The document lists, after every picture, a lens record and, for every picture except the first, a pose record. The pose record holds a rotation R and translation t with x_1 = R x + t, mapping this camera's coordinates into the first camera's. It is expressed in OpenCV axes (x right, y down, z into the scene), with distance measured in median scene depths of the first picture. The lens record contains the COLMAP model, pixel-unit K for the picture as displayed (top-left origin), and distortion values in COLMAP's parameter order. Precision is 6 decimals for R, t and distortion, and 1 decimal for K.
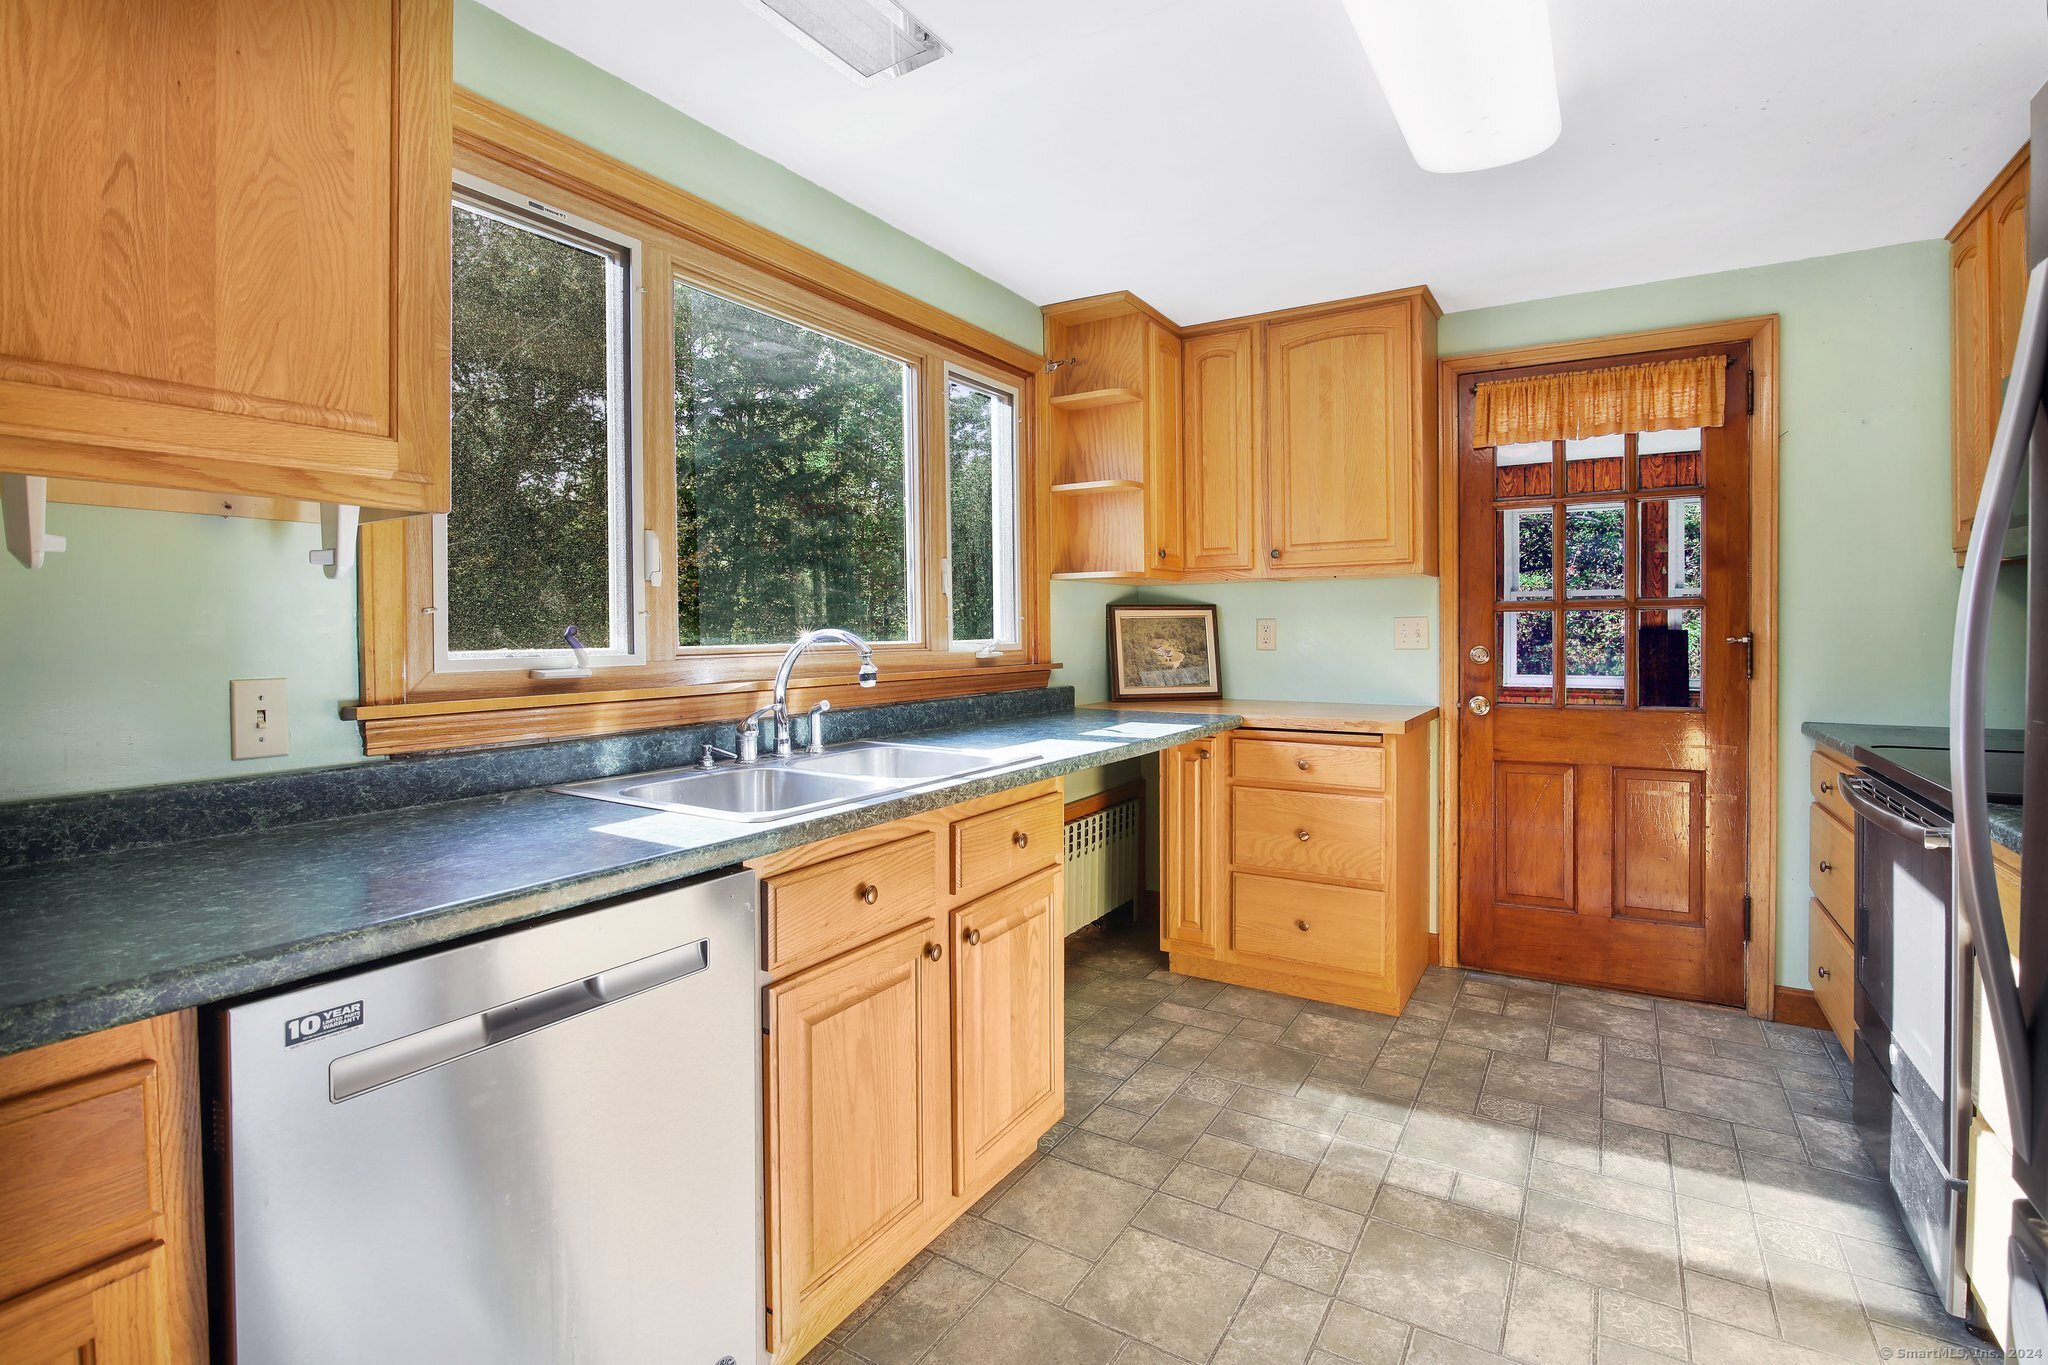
lens RADIAL K [[966.6, 0, 1022.1], [0, 966.6, 639.4], [0, 0, 1]] dist [-0.002141, -0.001220]
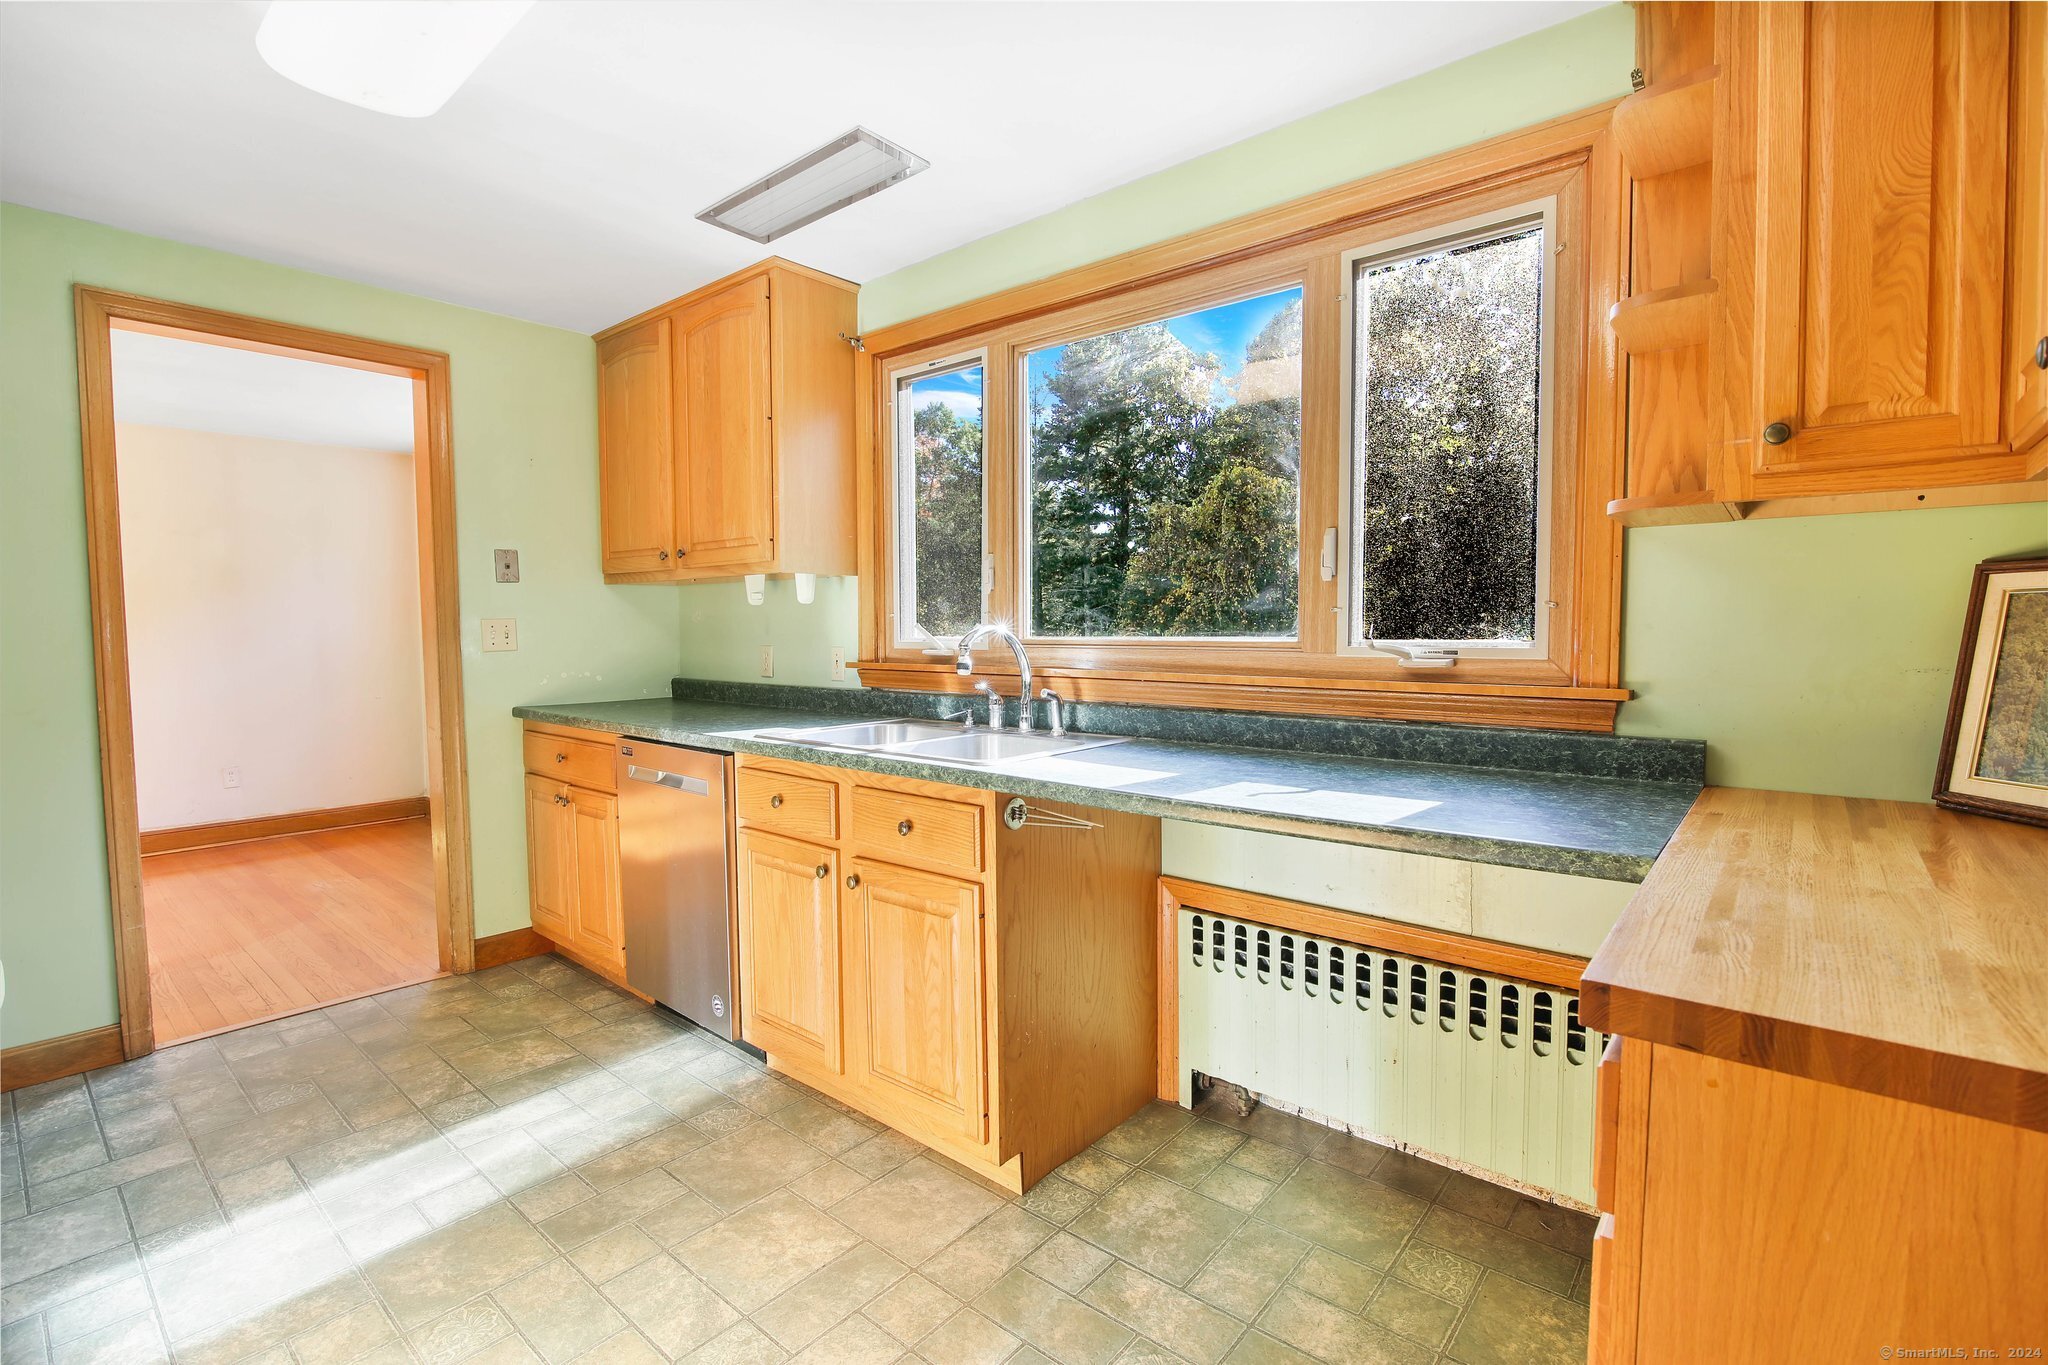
lens RADIAL K [[949.9, 0, 1034.3], [0, 949.9, 653.0], [0, 0, 1]] dist [-0.005078, -0.000420]
pose [[-0.154952, 0.056729, -0.986292, 0.787470], [0.013033, 0.998380, 0.055376, -0.036332], [0.987836, -0.004274, -0.155440, 1.034859]]
